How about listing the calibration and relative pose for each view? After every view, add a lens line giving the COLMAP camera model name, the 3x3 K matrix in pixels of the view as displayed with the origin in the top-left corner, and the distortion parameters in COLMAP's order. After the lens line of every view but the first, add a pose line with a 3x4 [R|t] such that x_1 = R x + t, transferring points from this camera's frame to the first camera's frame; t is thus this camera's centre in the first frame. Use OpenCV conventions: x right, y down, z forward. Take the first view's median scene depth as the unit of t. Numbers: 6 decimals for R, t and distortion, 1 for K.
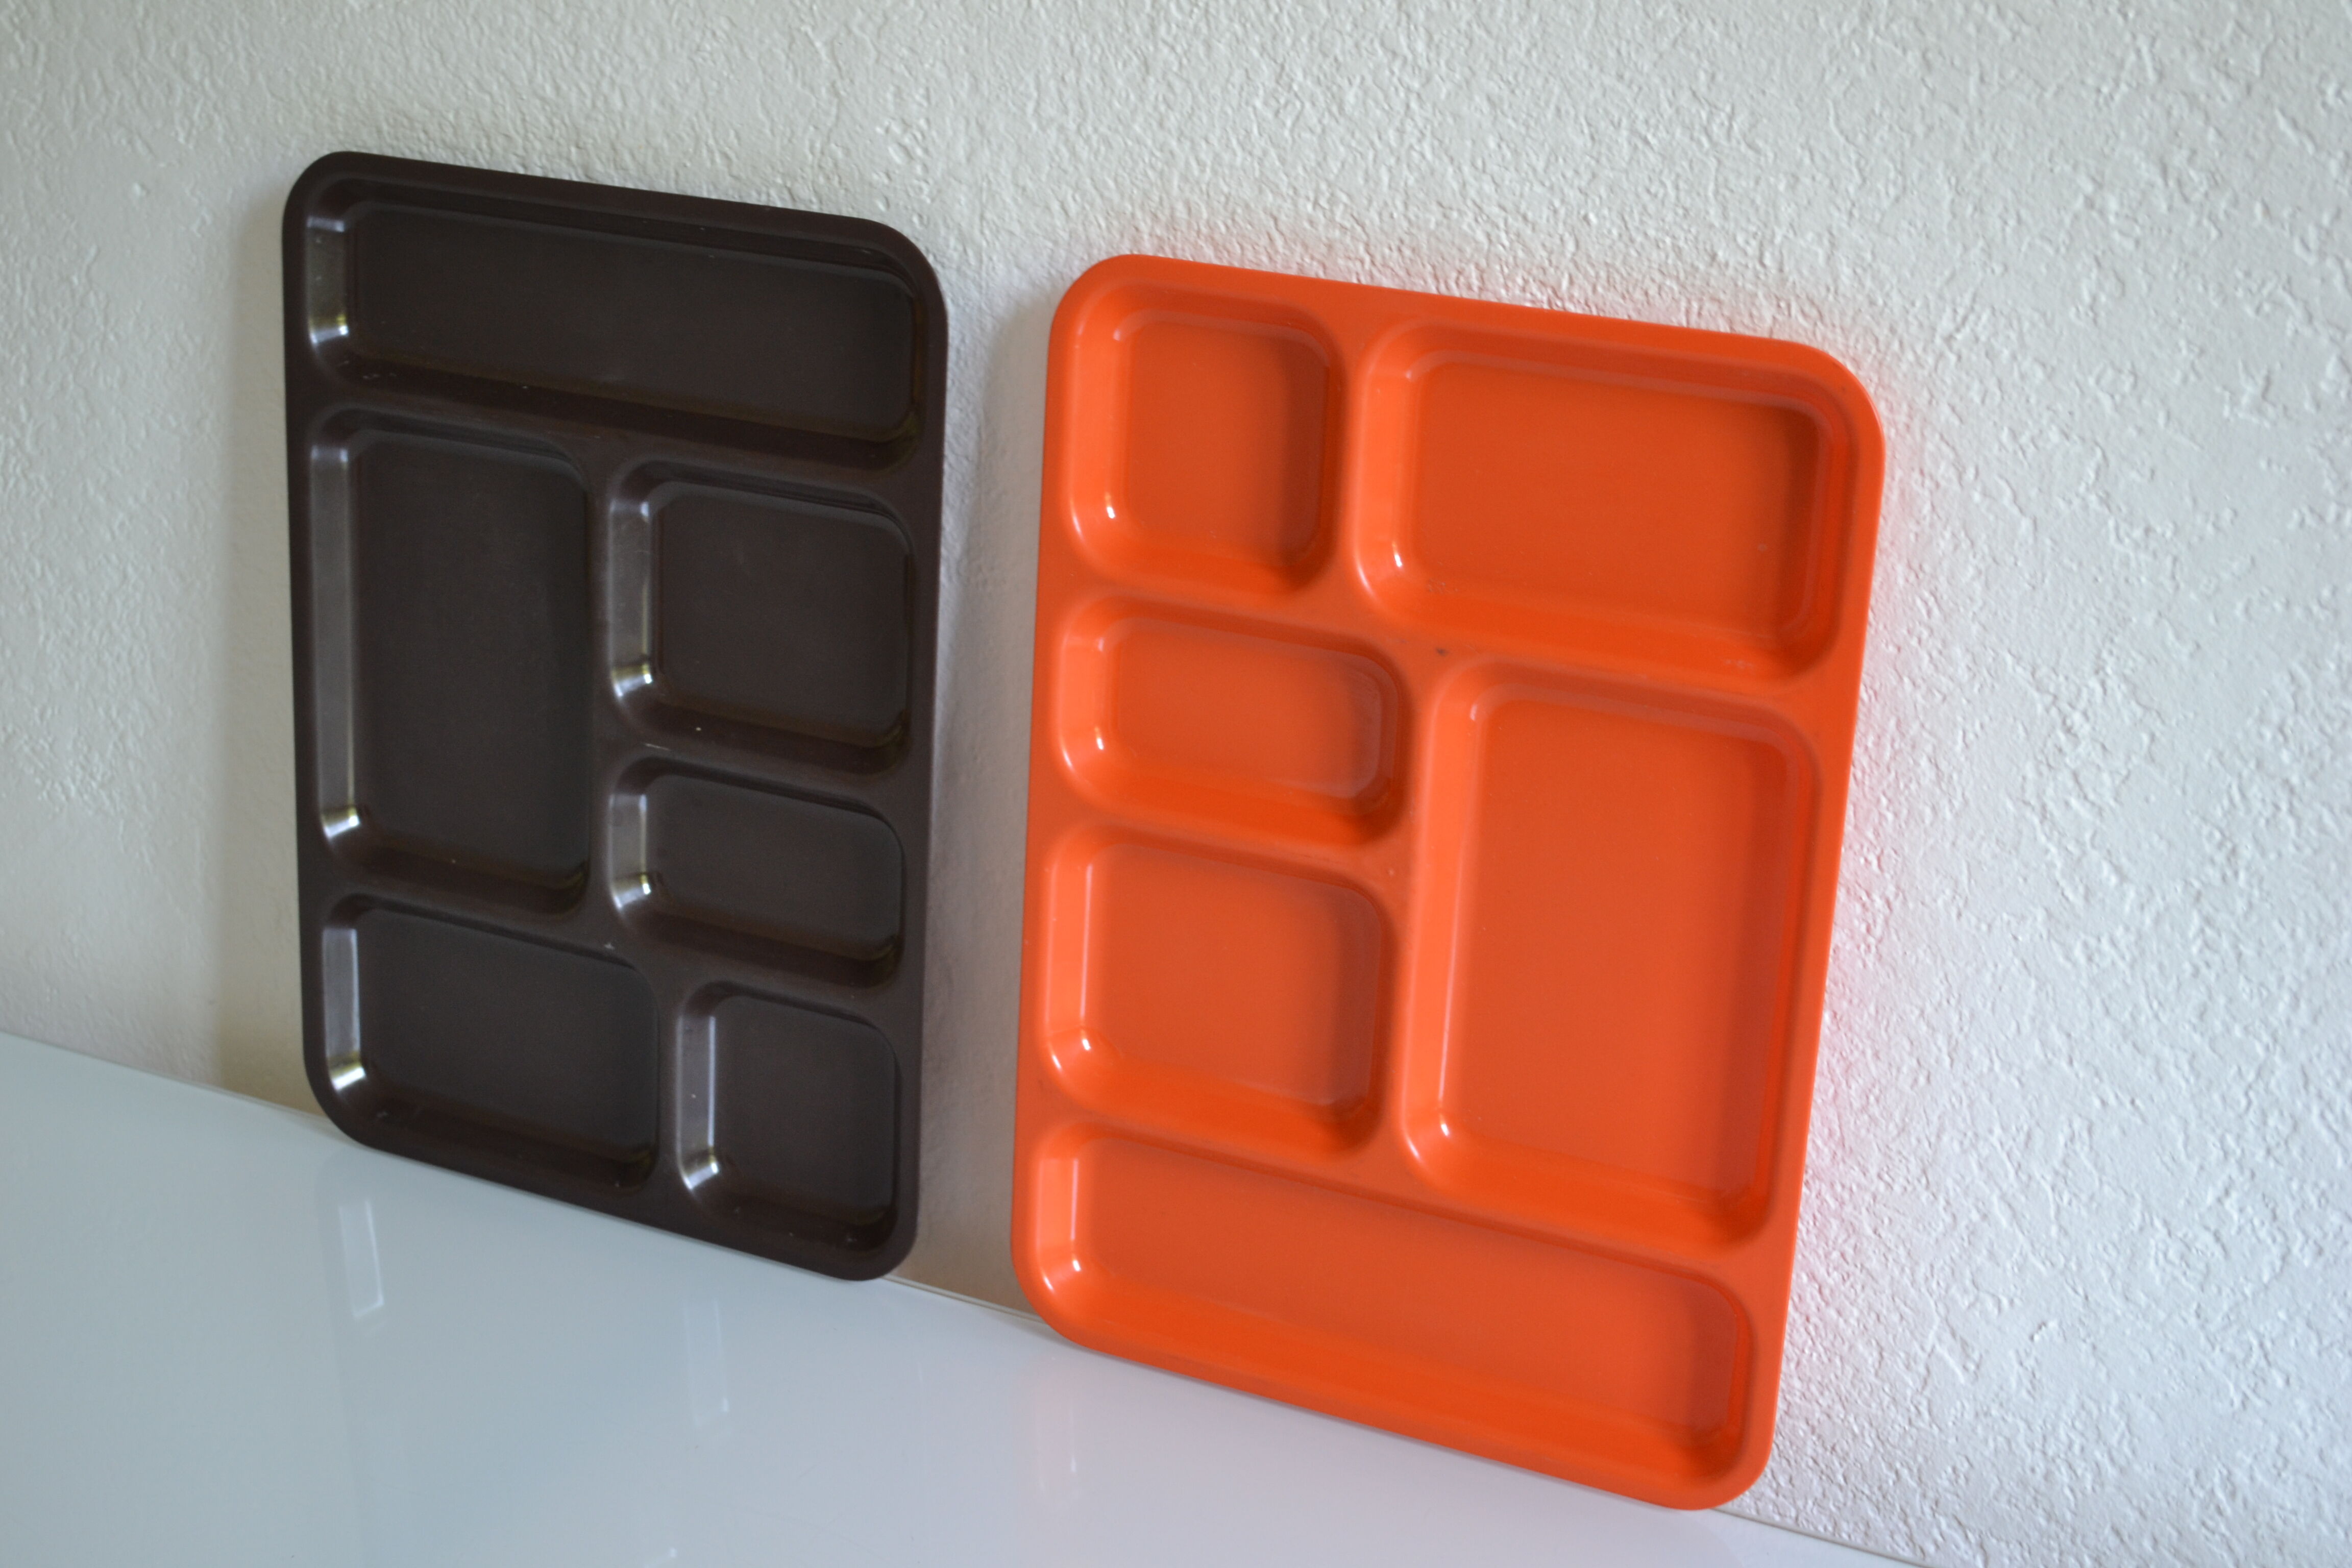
lens RADIAL K [[3556.7, 0, 1168.7], [0, 3556.7, 793.4], [0, 0, 1]] dist [0.008686, 0.000000]
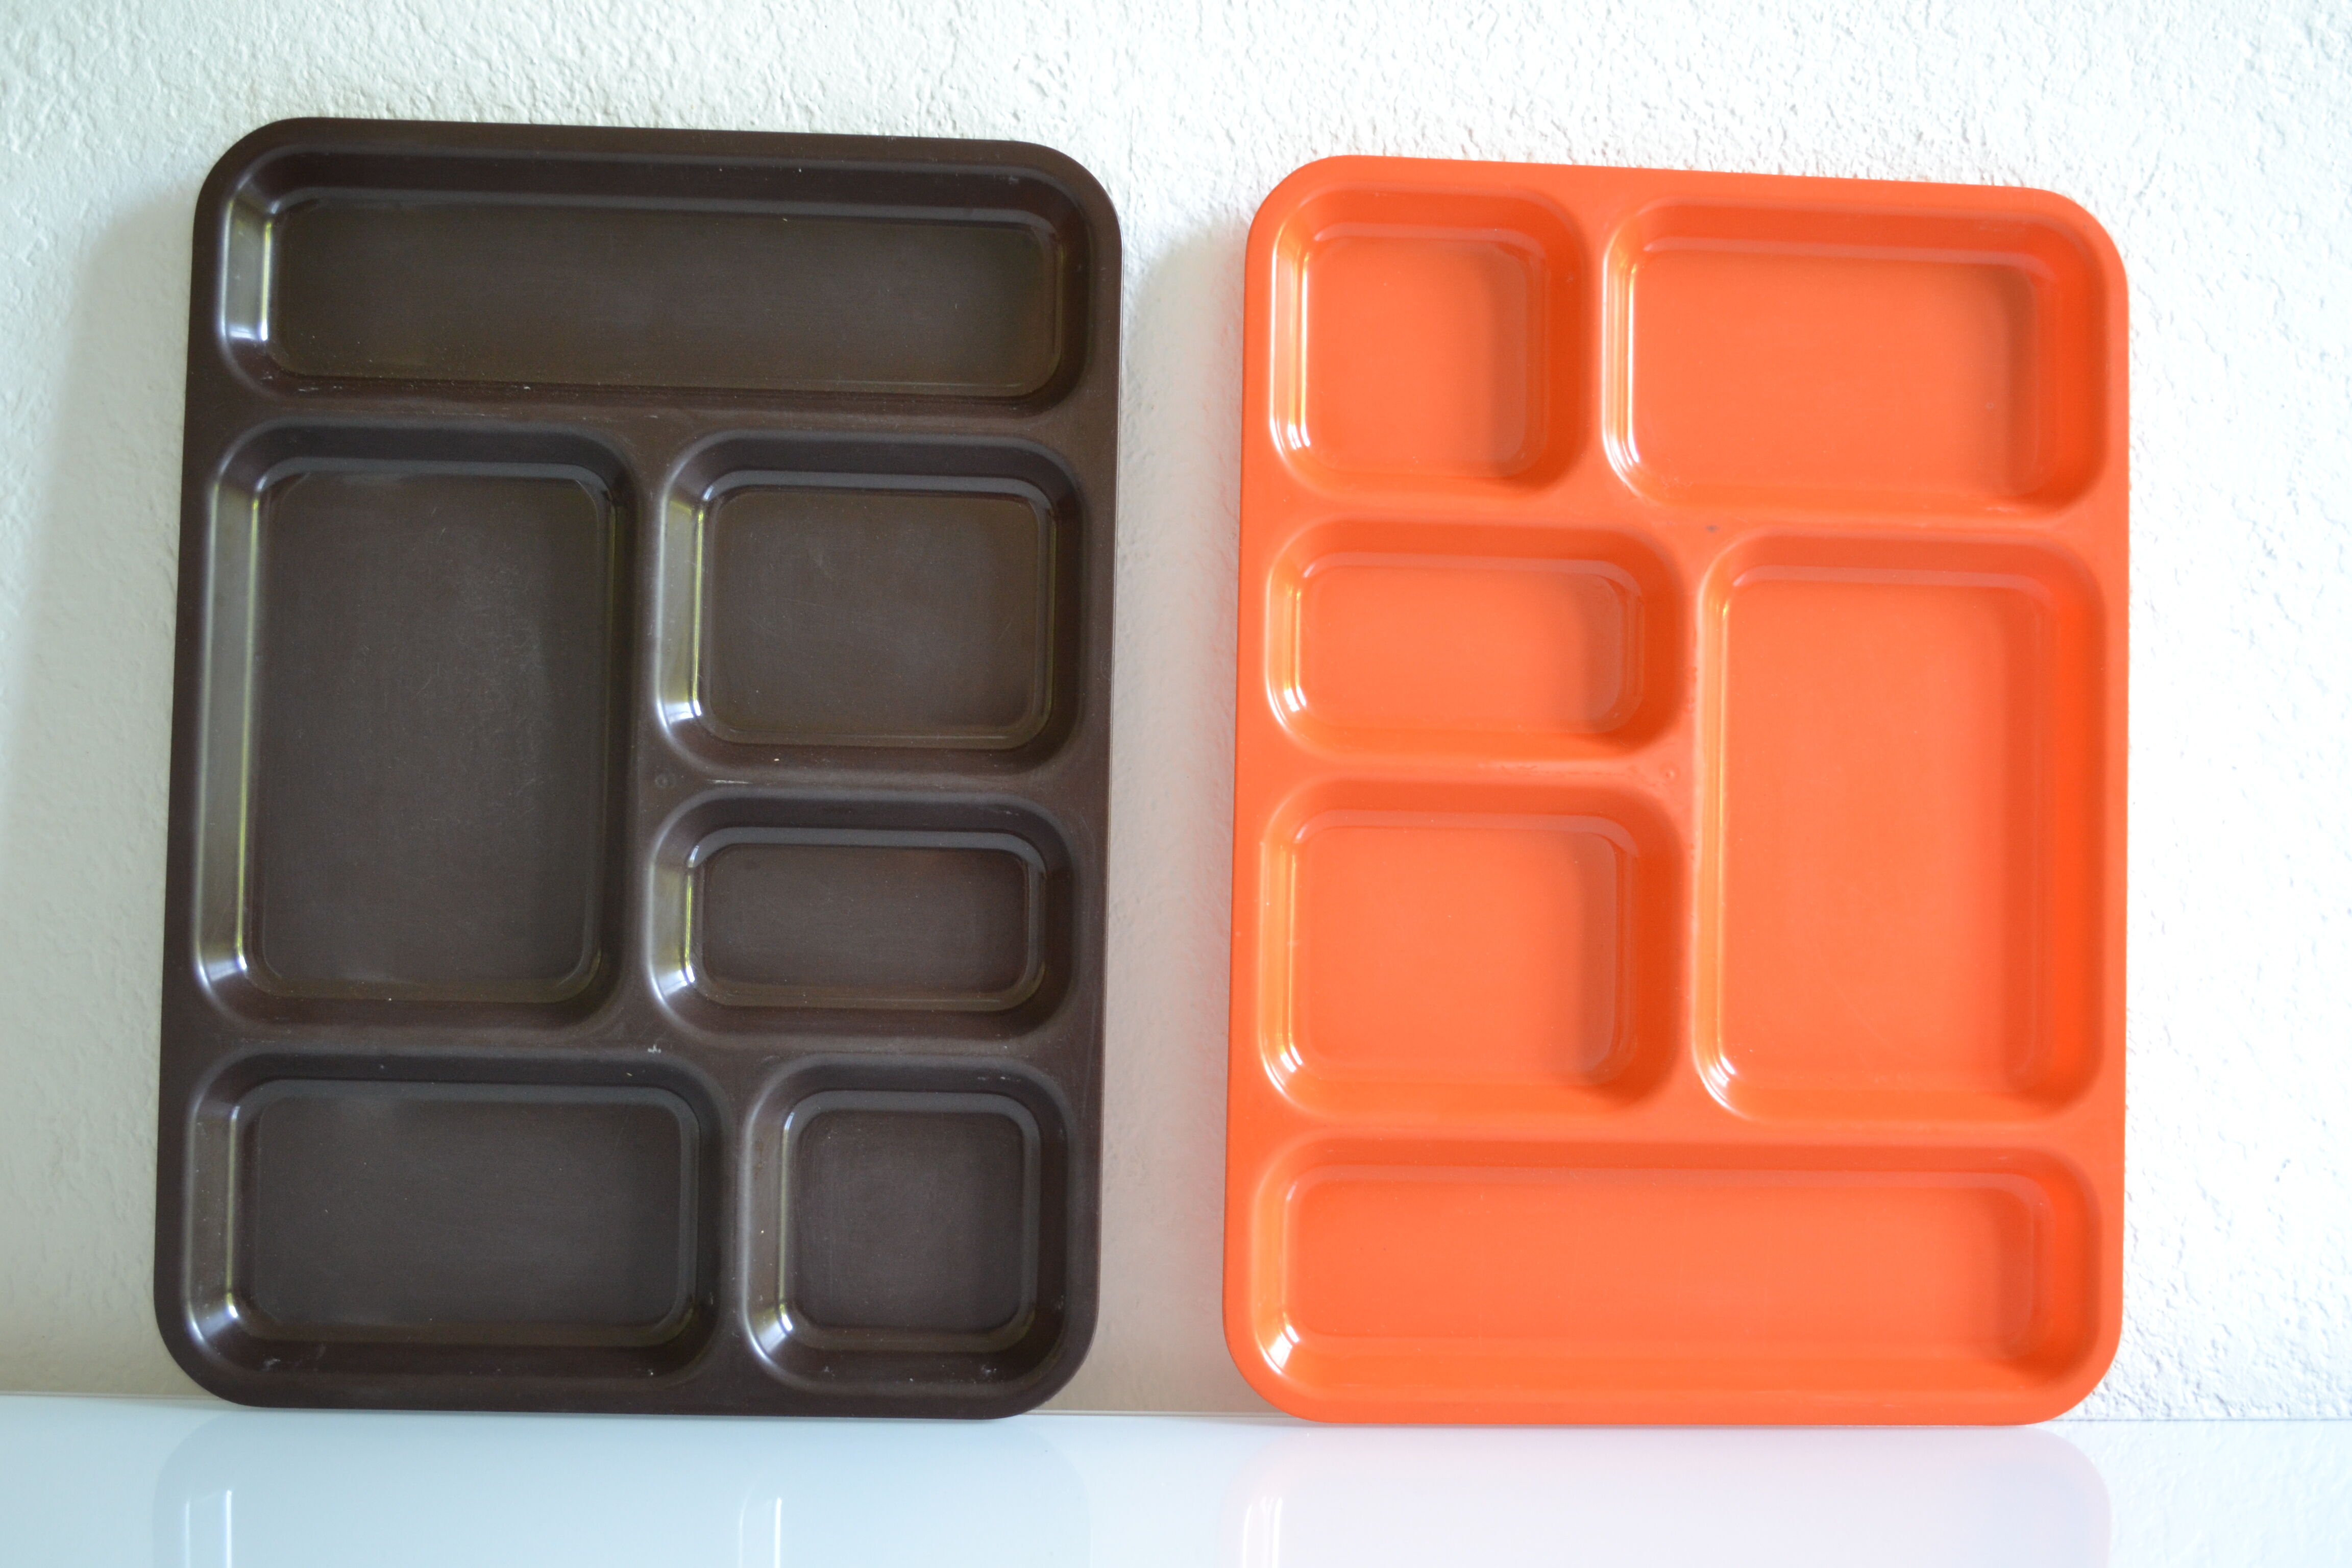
lens RADIAL K [[2512.1, 0, 1178.5], [0, 2512.1, 773.1], [0, 0, 1]] dist [-0.046087, 0.000000]
pose [[0.862915, -0.007974, 0.505286, -0.383734], [0.173173, 0.944001, -0.280843, 0.184560], [-0.474751, 0.329845, 0.815974, 0.513928]]
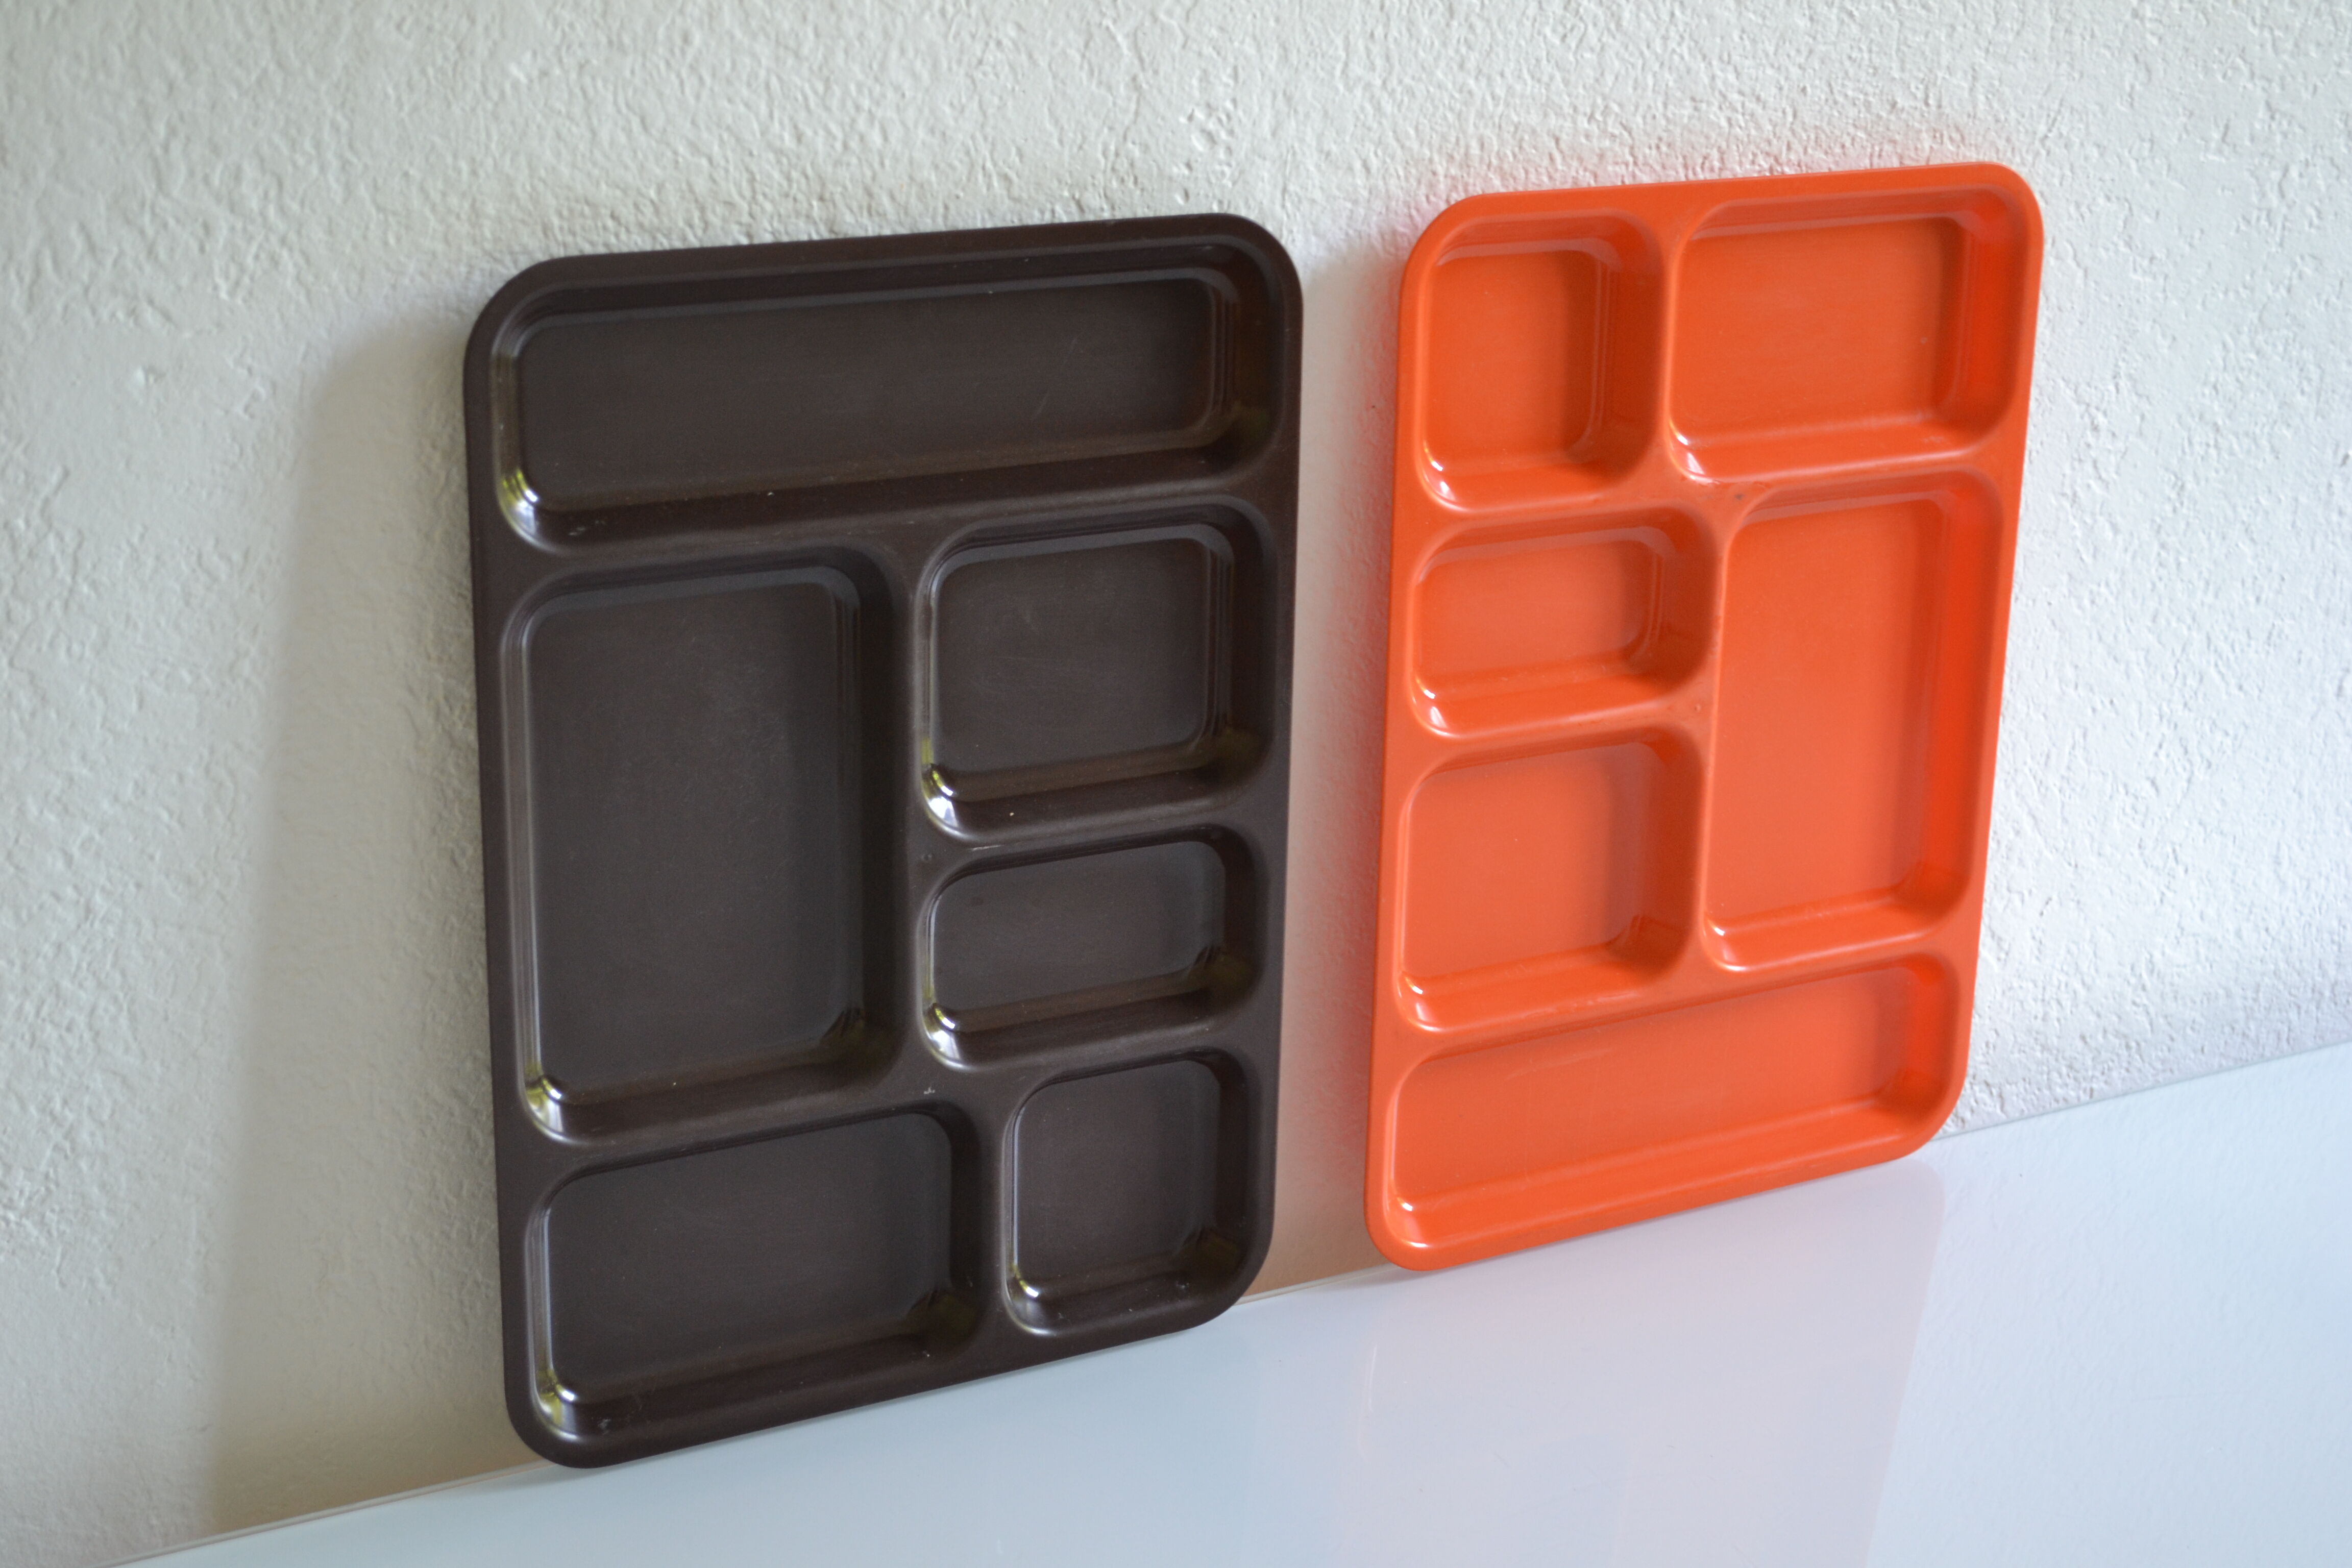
lens RADIAL K [[3556.7, 0, 1160.7], [0, 3556.7, 786.3], [0, 0, 1]] dist [0.008686, 0.000000]
pose [[0.553958, -0.290192, 0.780333, -0.889565], [0.262618, 0.950341, 0.166983, -0.181088], [-0.790039, 0.112428, 0.602659, 0.465819]]
